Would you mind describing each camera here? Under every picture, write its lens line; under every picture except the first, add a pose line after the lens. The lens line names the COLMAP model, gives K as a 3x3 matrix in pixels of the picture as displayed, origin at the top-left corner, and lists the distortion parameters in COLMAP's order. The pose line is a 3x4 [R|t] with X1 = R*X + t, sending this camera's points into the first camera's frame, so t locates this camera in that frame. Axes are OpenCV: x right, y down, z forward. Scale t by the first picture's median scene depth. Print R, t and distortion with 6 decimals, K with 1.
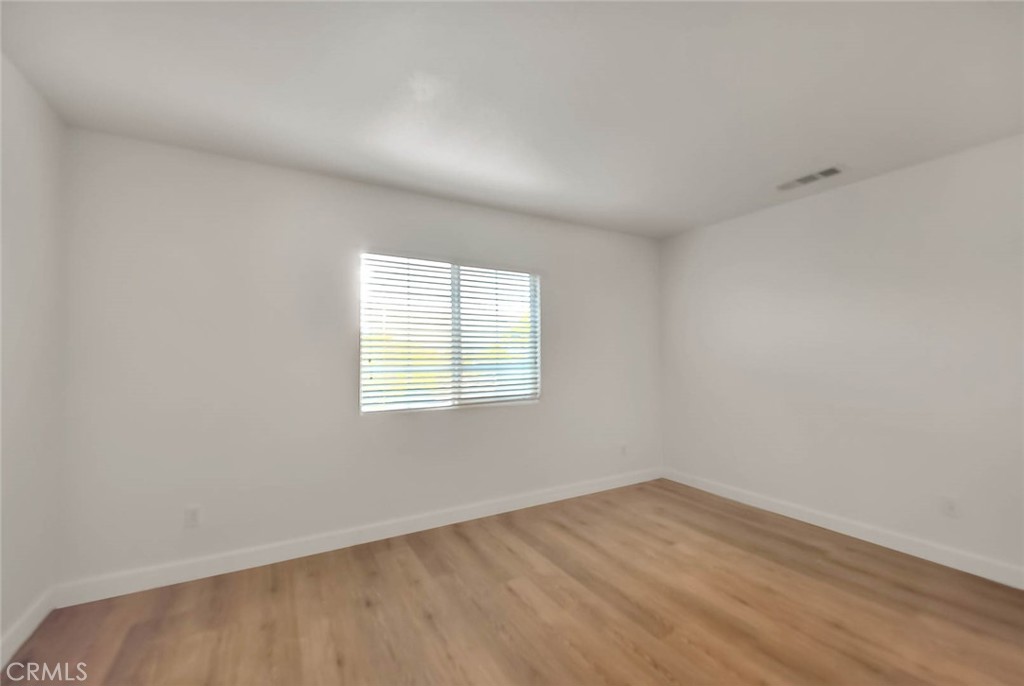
lens RADIAL K [[421.8, 0, 511.1], [0, 421.8, 331.4], [0, 0, 1]] dist [0.000536, -0.000111]
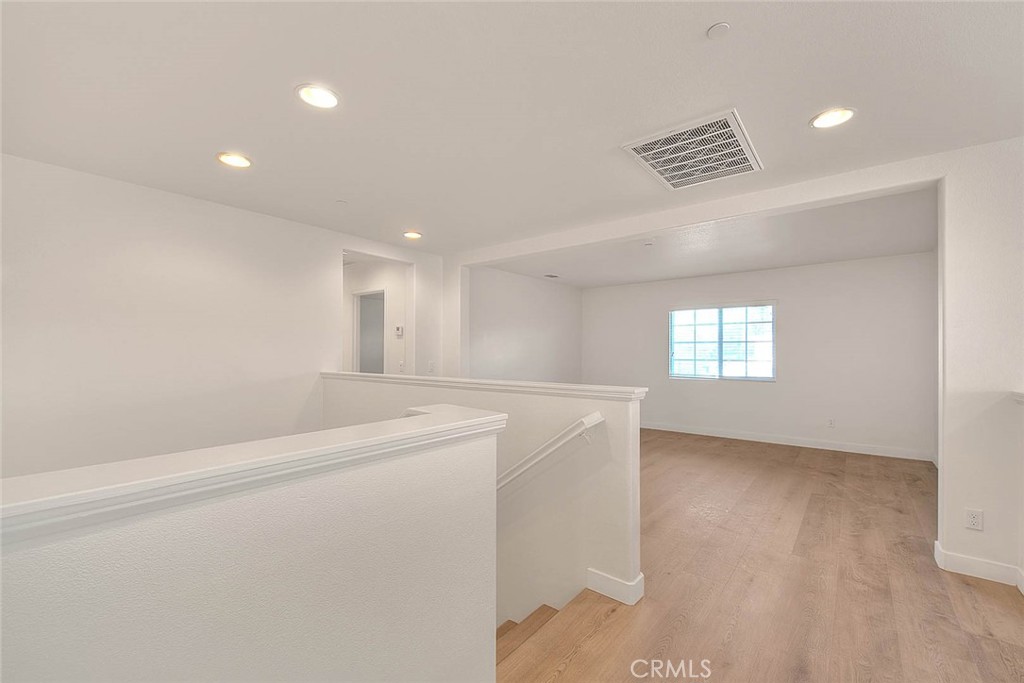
lens RADIAL K [[422.8, 0, 512.4], [0, 422.8, 352.6], [0, 0, 1]] dist [-0.000268, -0.000093]
pose [[0.351497, -0.008751, -0.936148, 1.338210], [0.049135, 0.998751, 0.009112, -0.018616], [0.934899, -0.049200, 0.351488, -0.575047]]
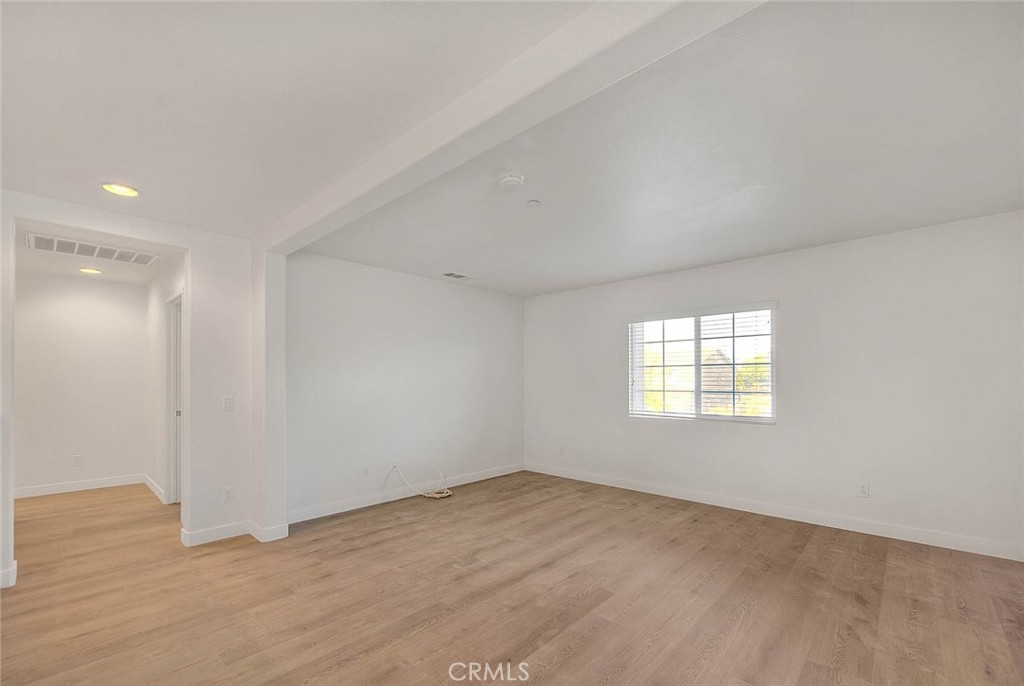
lens RADIAL K [[422.8, 0, 510.8], [0, 422.8, 383.9], [0, 0, 1]] dist [-0.000299, -0.000022]
pose [[0.282239, -0.003160, -0.959339, 0.981985], [0.052305, 0.998558, 0.012099, 0.008661], [0.957917, -0.053593, 0.281998, 0.048447]]
